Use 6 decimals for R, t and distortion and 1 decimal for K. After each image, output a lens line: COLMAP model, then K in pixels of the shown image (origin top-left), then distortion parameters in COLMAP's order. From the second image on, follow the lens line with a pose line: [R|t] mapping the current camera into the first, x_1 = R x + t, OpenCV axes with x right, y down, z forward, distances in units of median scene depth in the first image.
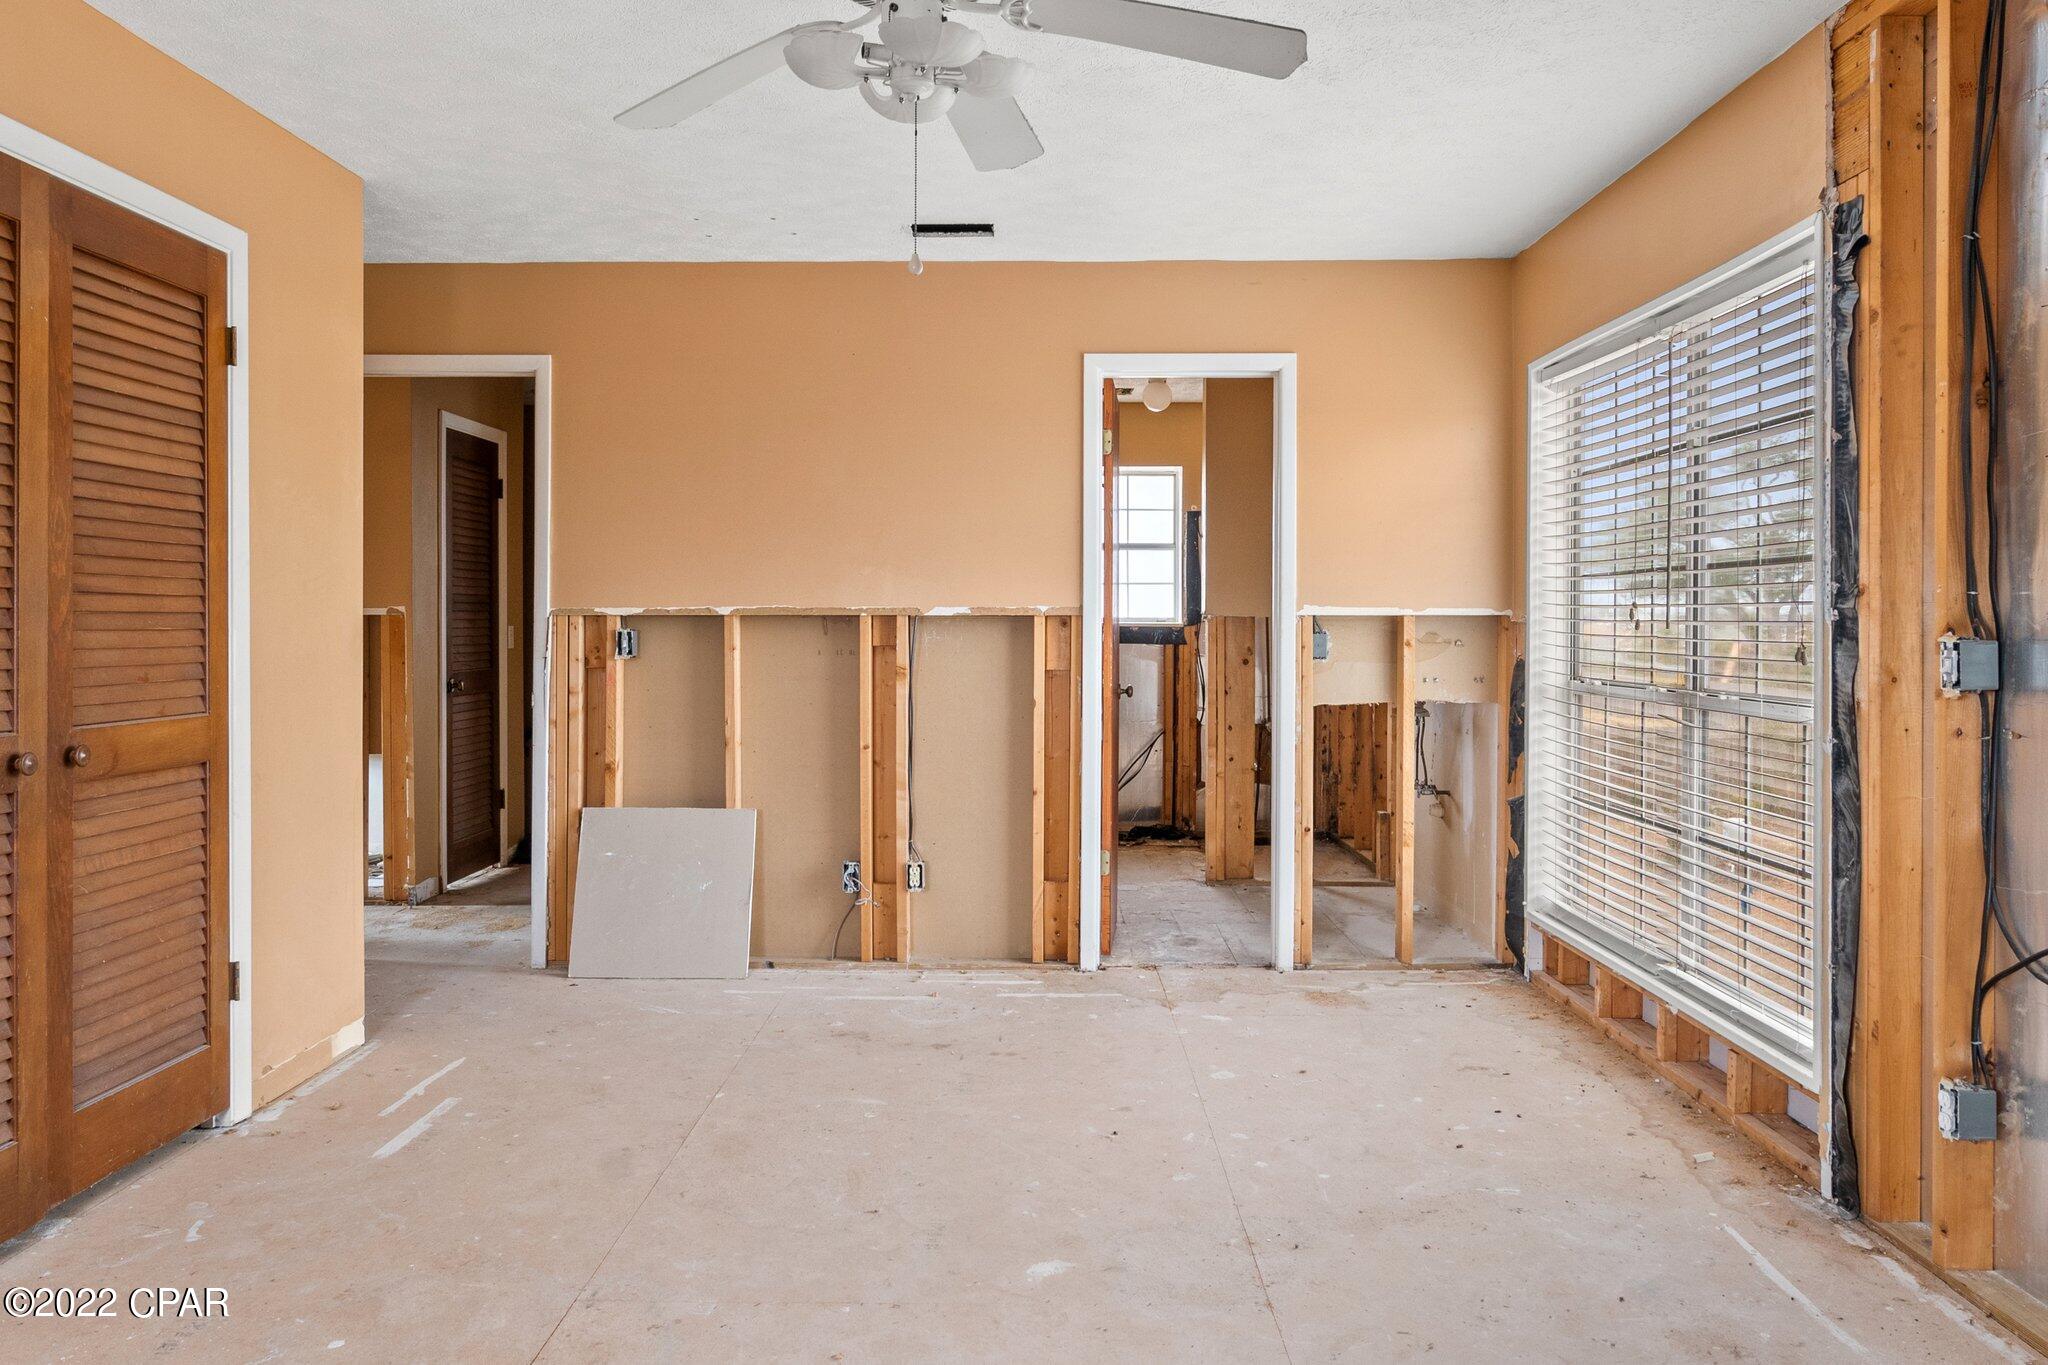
lens RADIAL K [[1435.3, 0, 1024.0], [0, 1435.3, 682.5], [0, 0, 1]] dist [-0.001509, -0.000283]
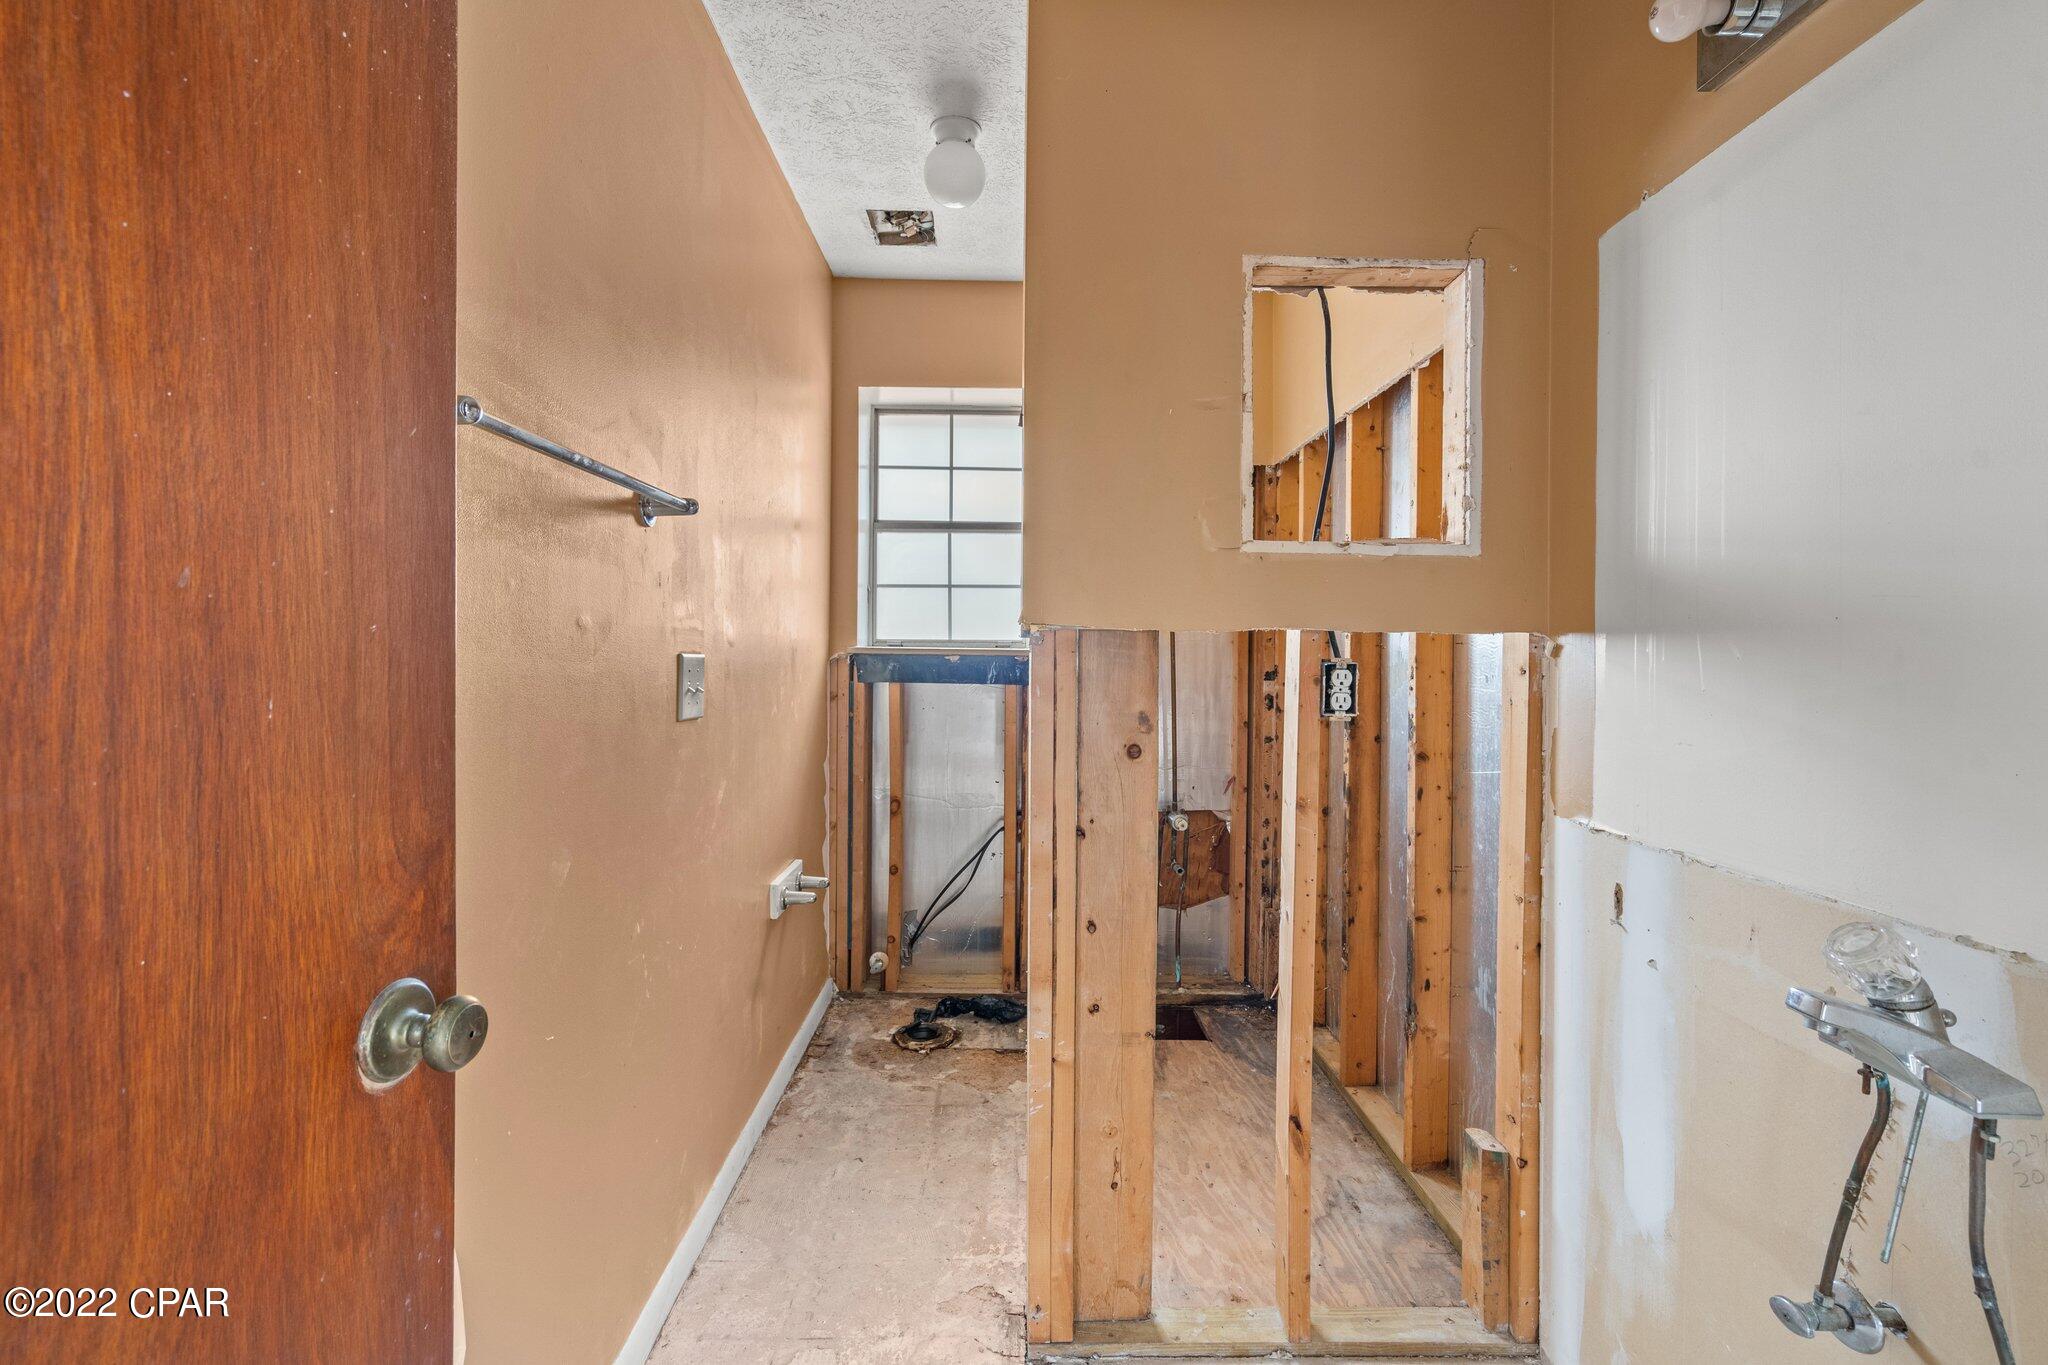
lens RADIAL K [[935.4, 0, 1019.5], [0, 935.4, 673.4], [0, 0, 1]] dist [0.003146, 0.000533]
pose [[0.999638, 0.007159, 0.025946, 0.096319], [-0.006553, 0.999706, -0.023362, -0.023022], [-0.026106, 0.023184, 0.999390, 0.616423]]
